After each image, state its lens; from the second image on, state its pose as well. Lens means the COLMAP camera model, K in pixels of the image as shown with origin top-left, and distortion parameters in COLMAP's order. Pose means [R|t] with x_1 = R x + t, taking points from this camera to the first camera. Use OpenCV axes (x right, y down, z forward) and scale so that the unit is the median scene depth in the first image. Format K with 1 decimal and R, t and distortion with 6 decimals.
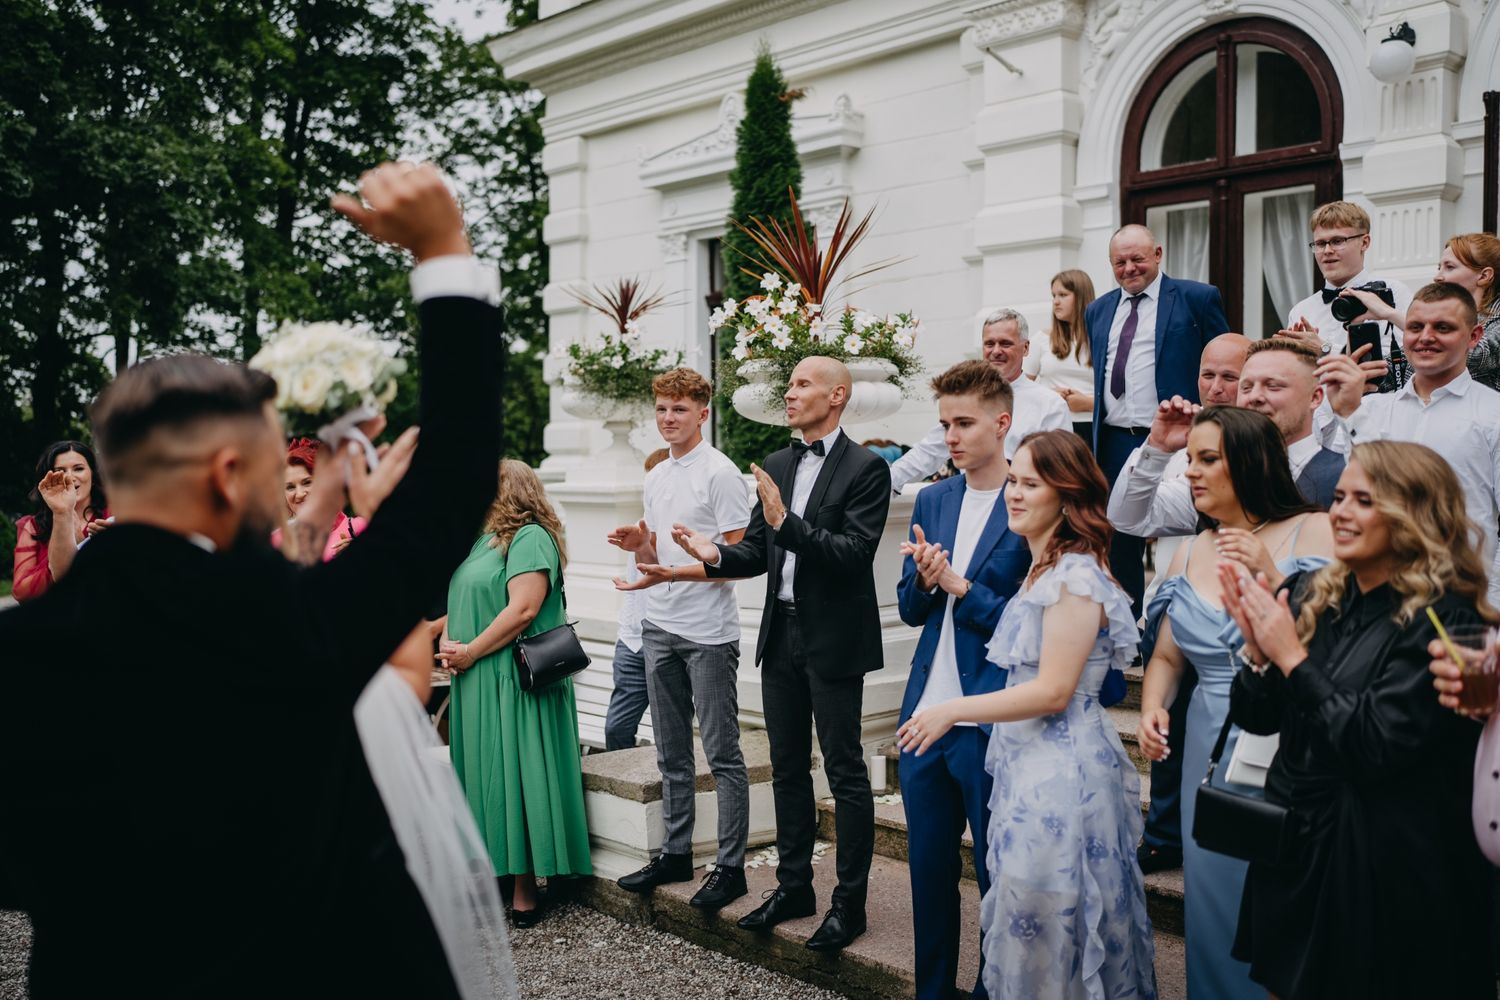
lens RADIAL K [[1539.3, 0, 750.0], [0, 1539.3, 500.0], [0, 0, 1]] dist [0.000598, 0.094771]
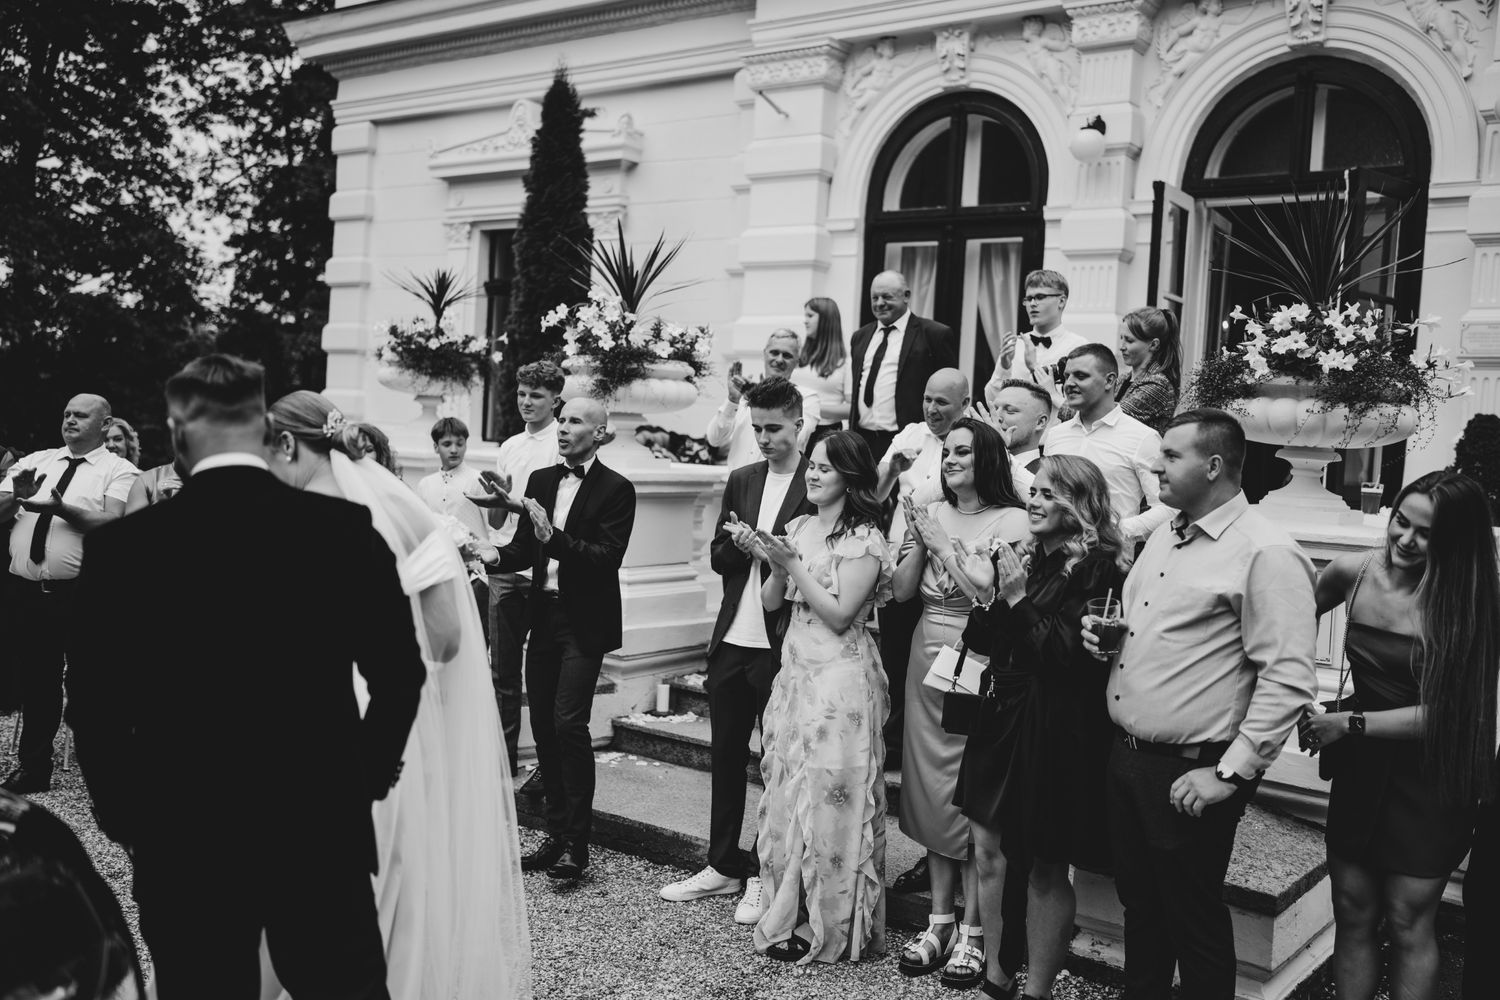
lens RADIAL K [[1498.8, 0, 750.0], [0, 1498.8, 500.0], [0, 0, 1]] dist [-0.008195, 0.119537]
pose [[0.981856, 0.054276, 0.181693, -0.039840], [-0.056423, 0.998385, 0.006668, 0.003836], [-0.181037, -0.016798, 0.983333, -0.102269]]
